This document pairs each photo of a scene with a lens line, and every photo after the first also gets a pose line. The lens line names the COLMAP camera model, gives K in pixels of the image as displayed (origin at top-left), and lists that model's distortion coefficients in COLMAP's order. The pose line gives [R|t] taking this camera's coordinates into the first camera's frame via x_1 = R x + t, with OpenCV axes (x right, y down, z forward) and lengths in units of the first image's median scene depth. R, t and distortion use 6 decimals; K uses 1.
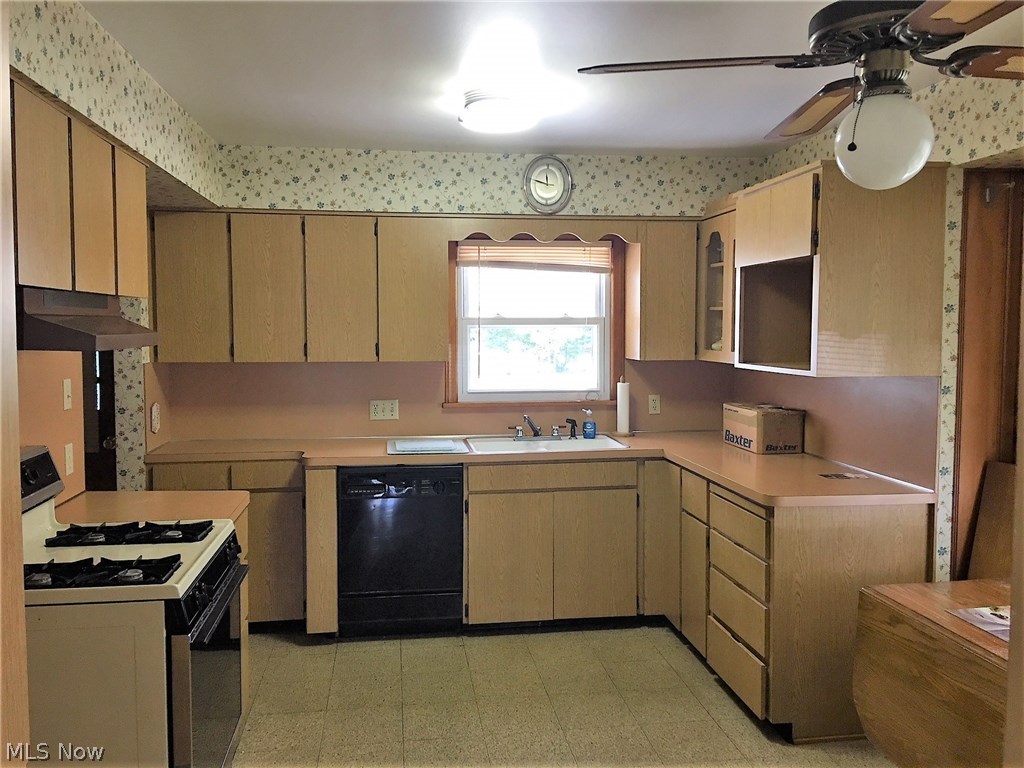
lens RADIAL K [[860.7, 0, 507.3], [0, 860.7, 378.1], [0, 0, 1]] dist [0.106671, -0.160509]
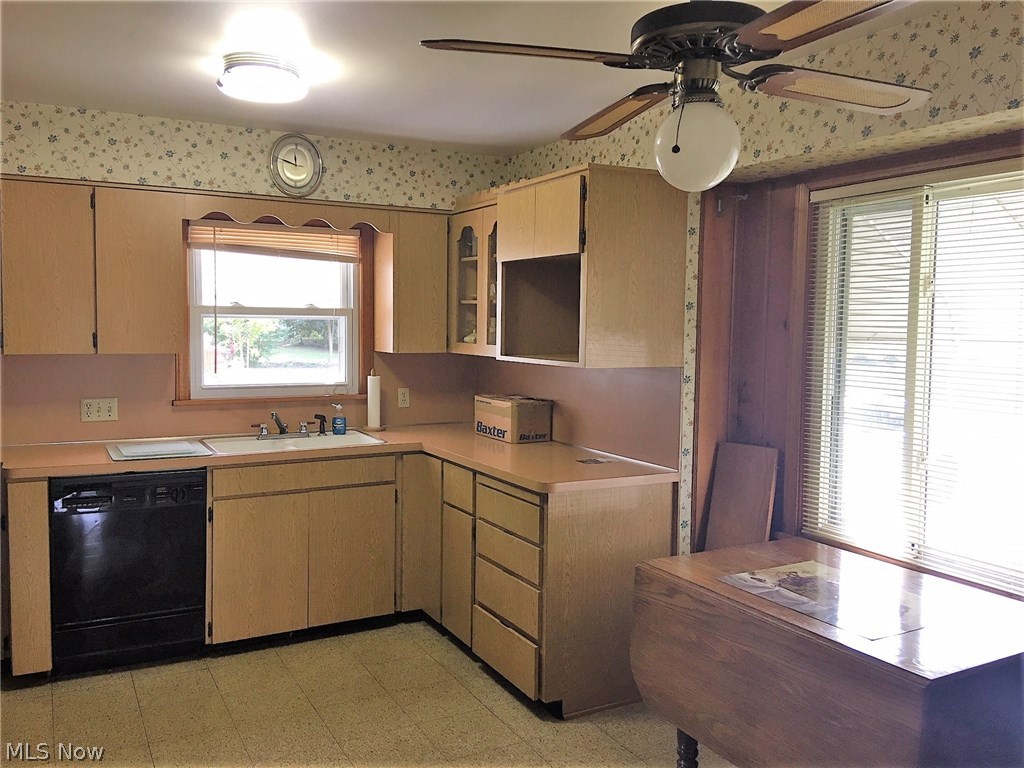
lens RADIAL K [[860.7, 0, 511.2], [0, 860.7, 375.2], [0, 0, 1]] dist [0.106671, -0.160509]
pose [[0.936929, -0.008680, 0.349412, -0.070806], [0.007588, 0.999961, 0.004494, 0.001296], [-0.349437, -0.001560, 0.936958, 0.037128]]
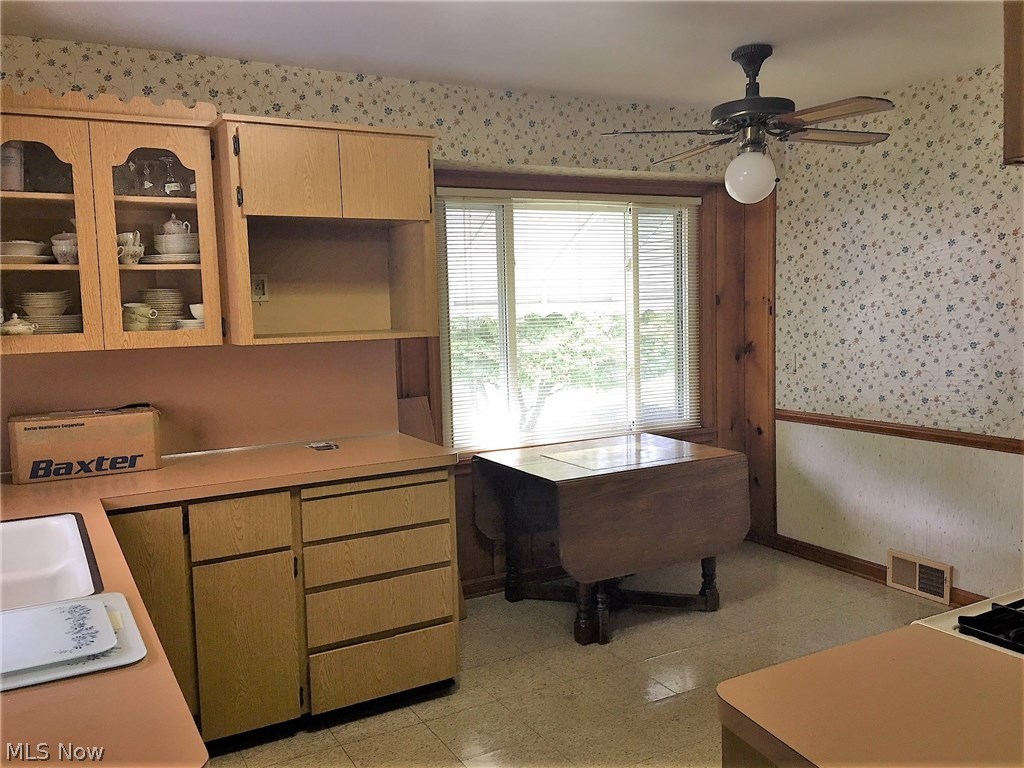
lens RADIAL K [[860.7, 0, 508.8], [0, 860.7, 375.6], [0, 0, 1]] dist [0.106671, -0.160509]
pose [[-0.367536, -0.069732, 0.927391, -0.497955], [0.087710, 0.990141, 0.109211, -0.045941], [-0.925864, 0.121481, -0.357797, 0.977621]]
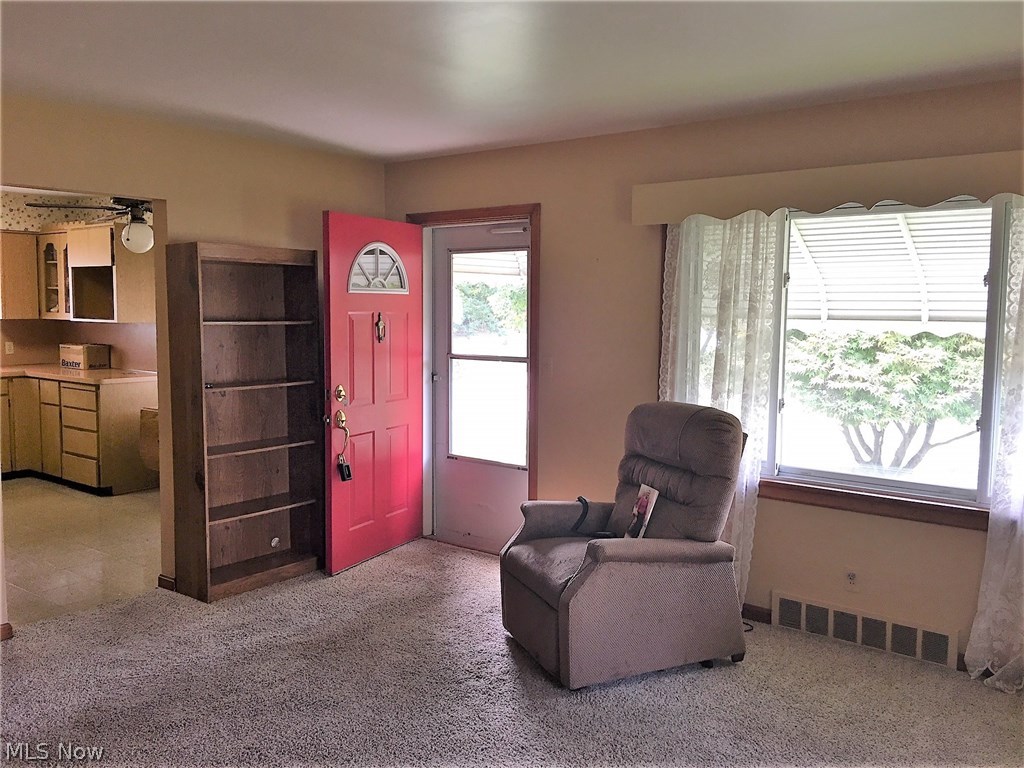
lens RADIAL K [[860.7, 0, 508.4], [0, 860.7, 381.2], [0, 0, 1]] dist [0.106671, -0.160509]
pose [[0.714598, -0.050784, 0.697690, -0.350354], [0.029718, 0.998665, 0.042254, 0.060094], [-0.698904, -0.009461, 0.715153, -0.914331]]
